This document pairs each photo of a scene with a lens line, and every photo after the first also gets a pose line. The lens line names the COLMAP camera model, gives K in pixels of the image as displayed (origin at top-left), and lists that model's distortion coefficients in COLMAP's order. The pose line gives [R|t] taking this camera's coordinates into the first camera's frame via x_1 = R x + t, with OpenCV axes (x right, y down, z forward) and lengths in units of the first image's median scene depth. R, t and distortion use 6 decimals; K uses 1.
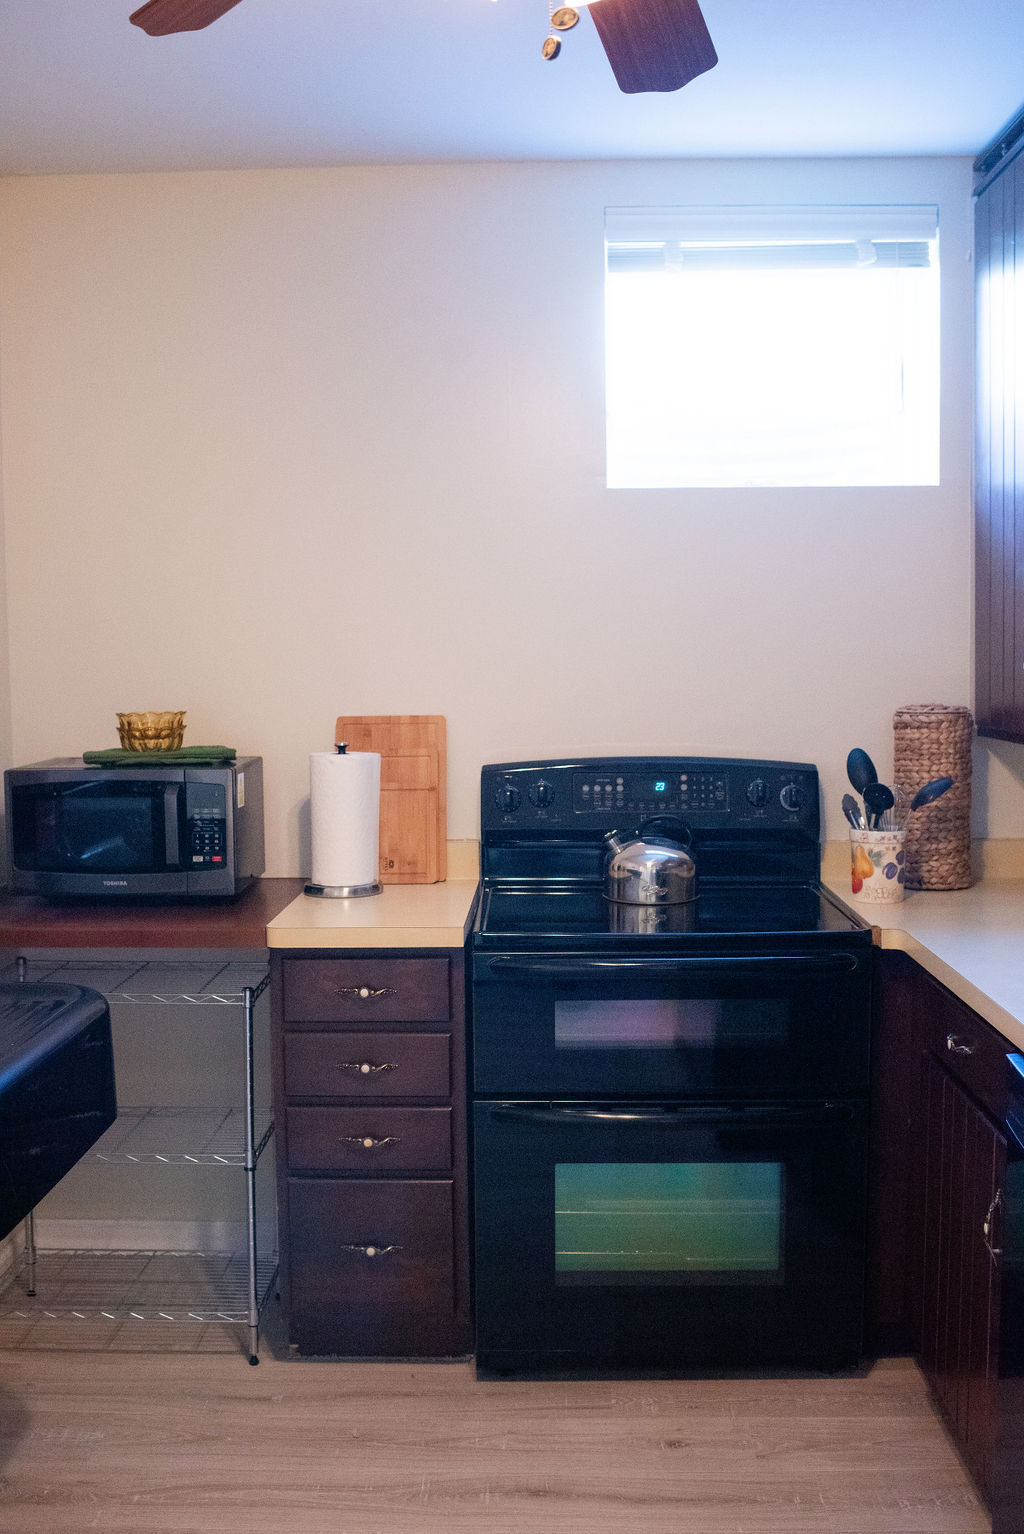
lens RADIAL K [[1542.8, 0, 512.0], [0, 1542.8, 767.0], [0, 0, 1]] dist [-0.093871, 0.125824]
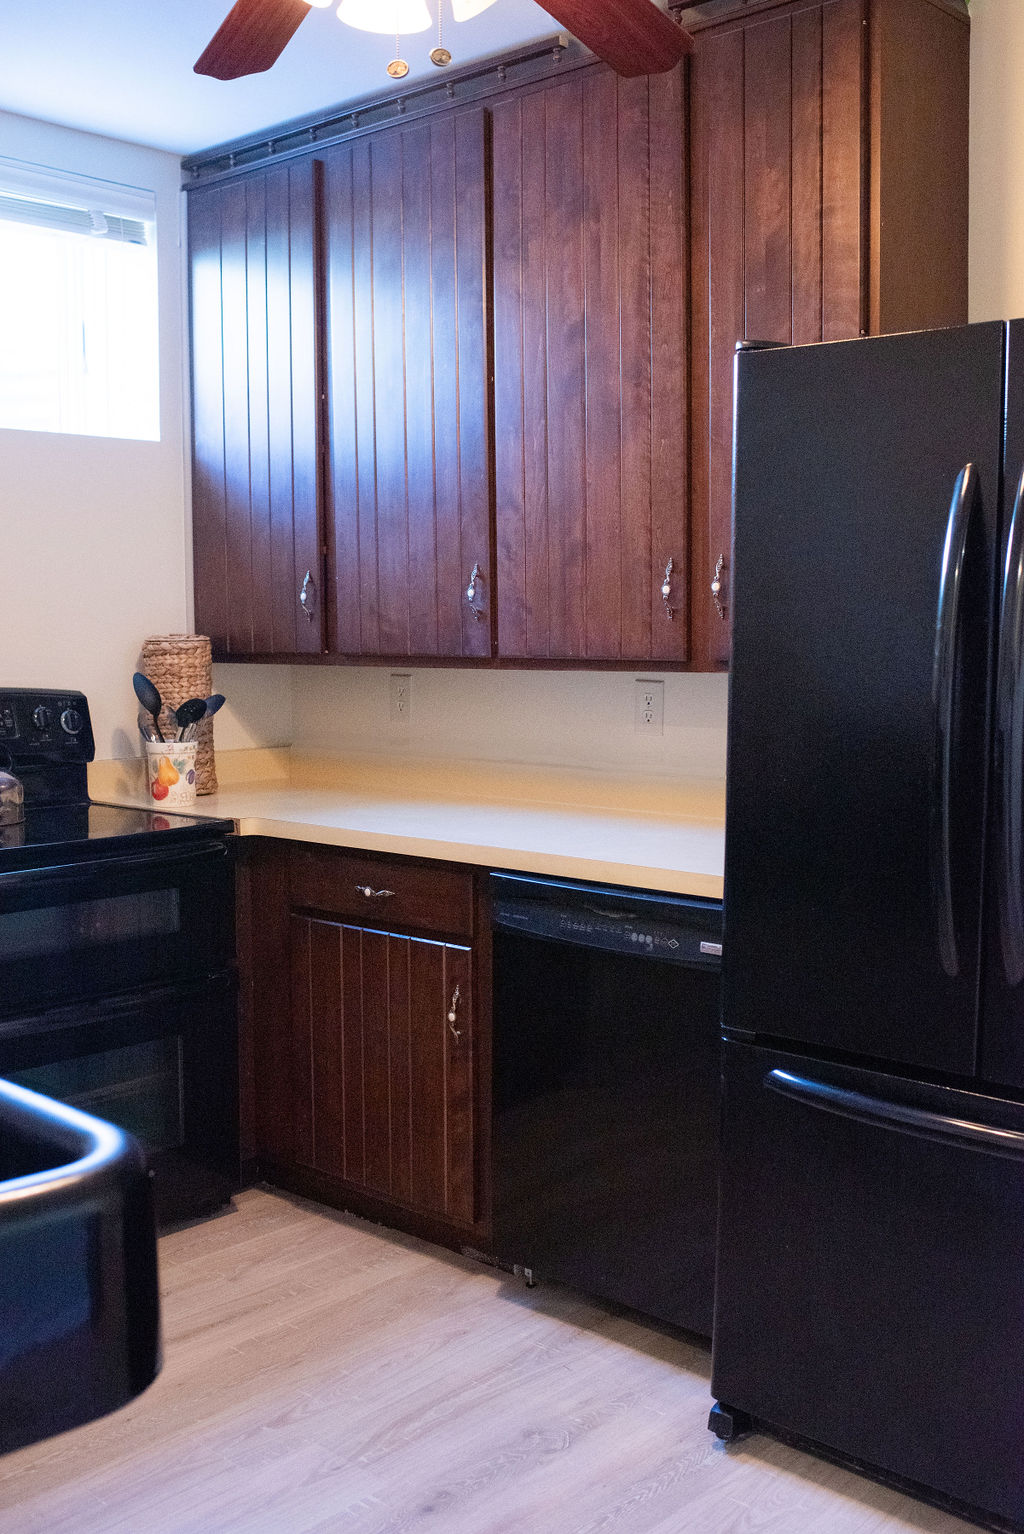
lens RADIAL K [[1542.8, 0, 512.0], [0, 1542.8, 767.0], [0, 0, 1]] dist [-0.093871, 0.125824]
pose [[0.676348, -0.066715, 0.733554, -0.408444], [0.056300, 0.997659, 0.038825, 0.027927], [-0.734427, 0.015040, 0.678521, 0.046430]]
